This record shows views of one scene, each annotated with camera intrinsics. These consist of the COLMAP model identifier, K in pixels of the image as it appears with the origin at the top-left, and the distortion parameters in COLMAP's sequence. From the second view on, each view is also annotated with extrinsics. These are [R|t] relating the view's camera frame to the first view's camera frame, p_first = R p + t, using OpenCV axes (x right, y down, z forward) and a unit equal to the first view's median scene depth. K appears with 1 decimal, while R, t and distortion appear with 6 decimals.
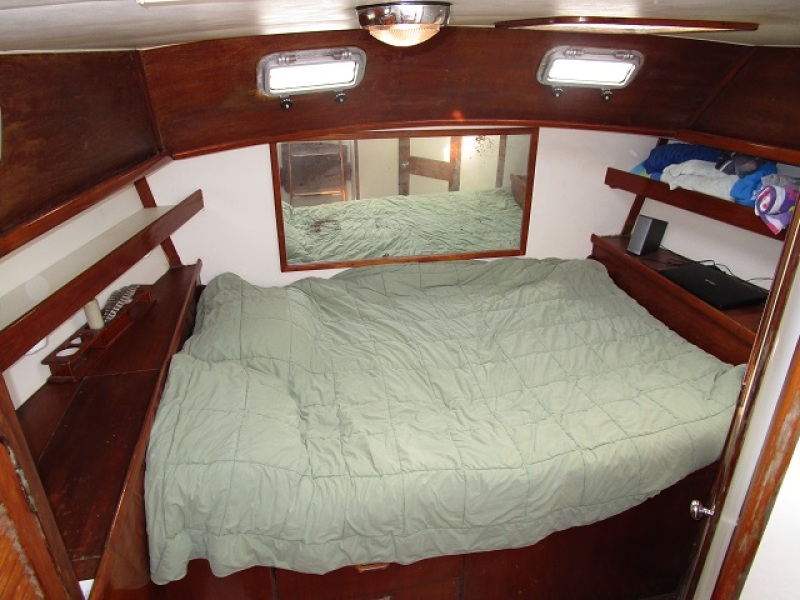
lens RADIAL K [[571.5, 0, 398.0], [0, 571.5, 301.4], [0, 0, 1]] dist [-0.019536, 0.006709]
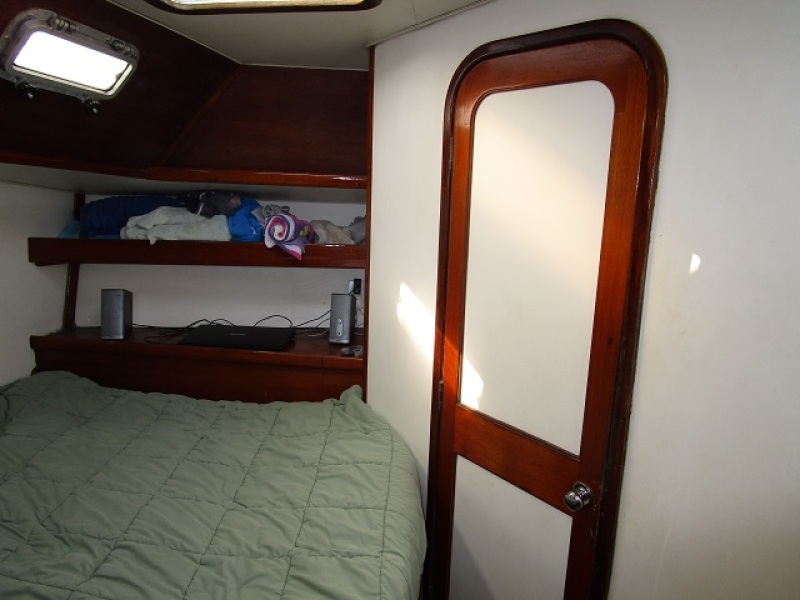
lens RADIAL K [[571.5, 0, 398.0], [0, 571.5, 294.3], [0, 0, 1]] dist [-0.019536, 0.006709]
pose [[0.312723, -0.172143, 0.934115, -0.174713], [0.375962, 0.925556, 0.044702, -0.036962], [-0.872271, 0.337212, 0.354162, 0.442224]]
